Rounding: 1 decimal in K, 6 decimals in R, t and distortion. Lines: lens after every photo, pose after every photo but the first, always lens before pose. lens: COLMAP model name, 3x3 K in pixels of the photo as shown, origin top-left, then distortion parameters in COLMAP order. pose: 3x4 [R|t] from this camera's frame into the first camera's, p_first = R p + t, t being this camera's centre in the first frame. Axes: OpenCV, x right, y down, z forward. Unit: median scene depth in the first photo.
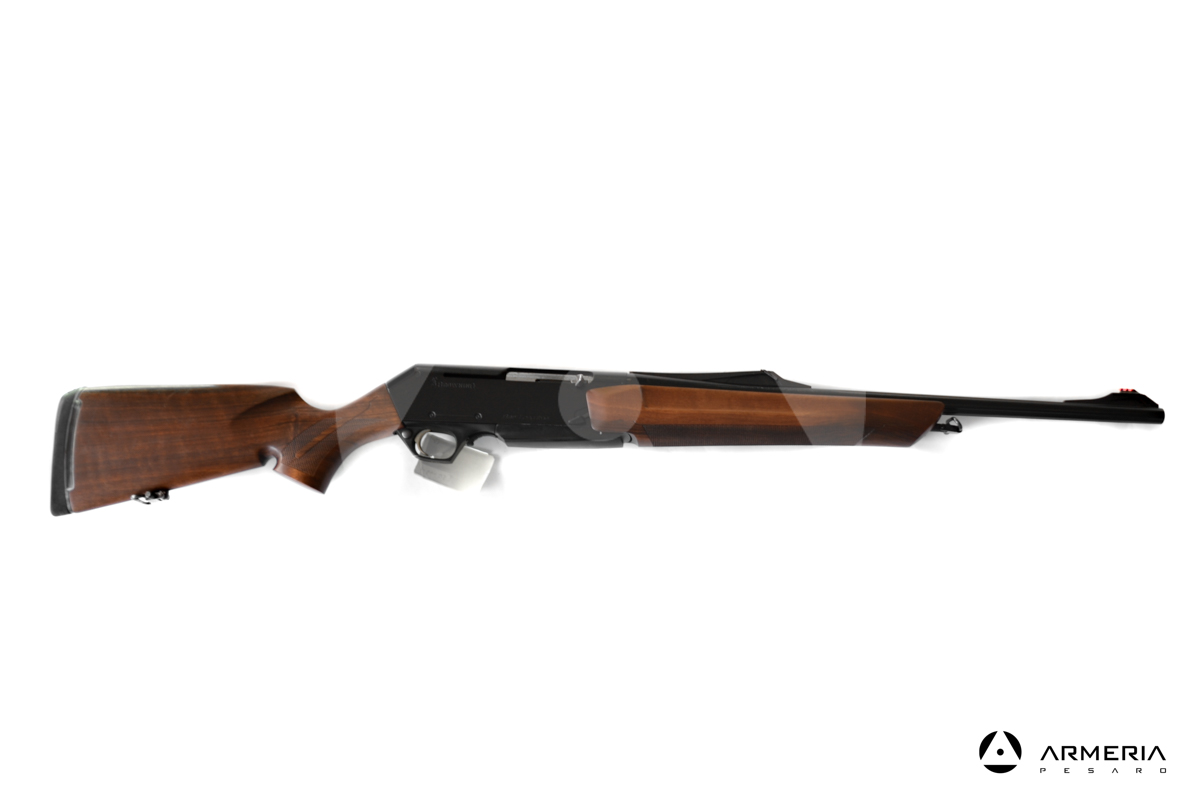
lens RADIAL K [[1078.7, 0, 599.2], [0, 1078.7, 399.5], [0, 0, 1]] dist [-0.061645, 0.020520]
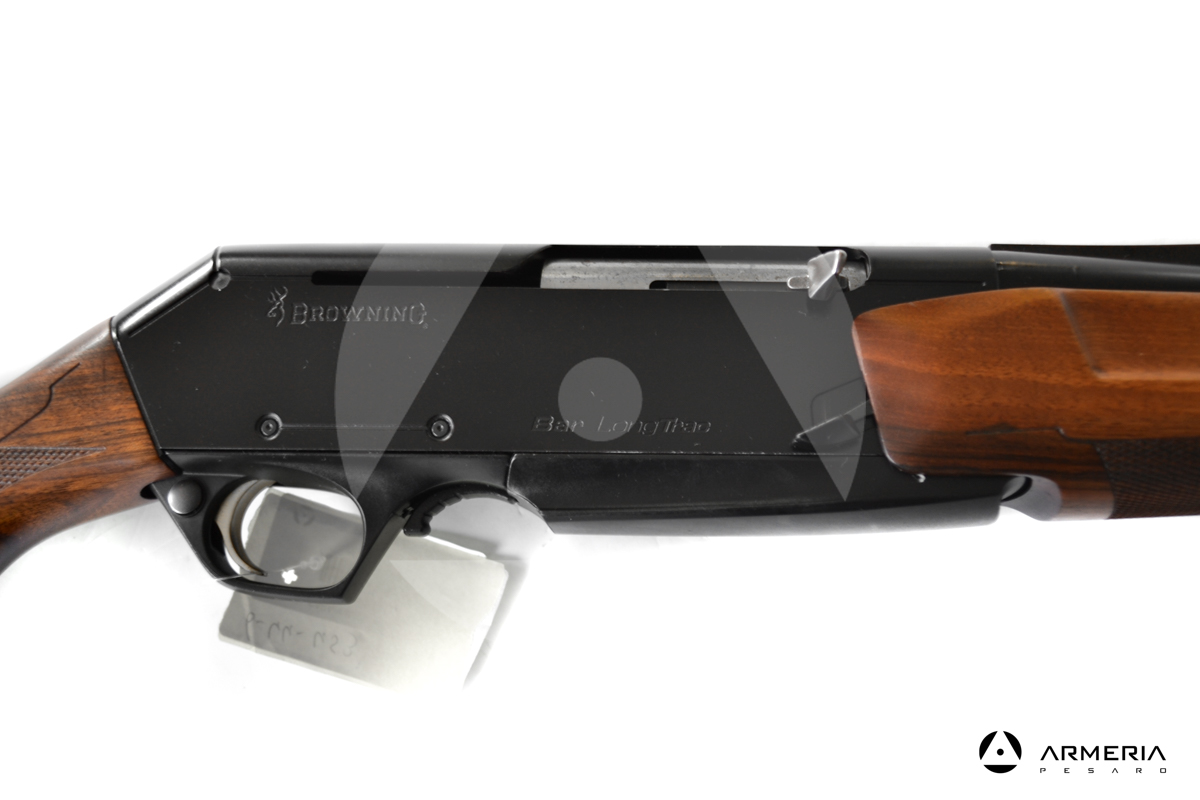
lens RADIAL K [[1078.7, 0, 600.3], [0, 1078.7, 393.0], [0, 0, 1]] dist [-0.061645, 0.020520]
pose [[0.999432, -0.033694, 0.001084, -0.072621], [0.033655, 0.999103, 0.025704, 0.001800], [-0.001949, -0.025653, 0.999669, 0.728969]]
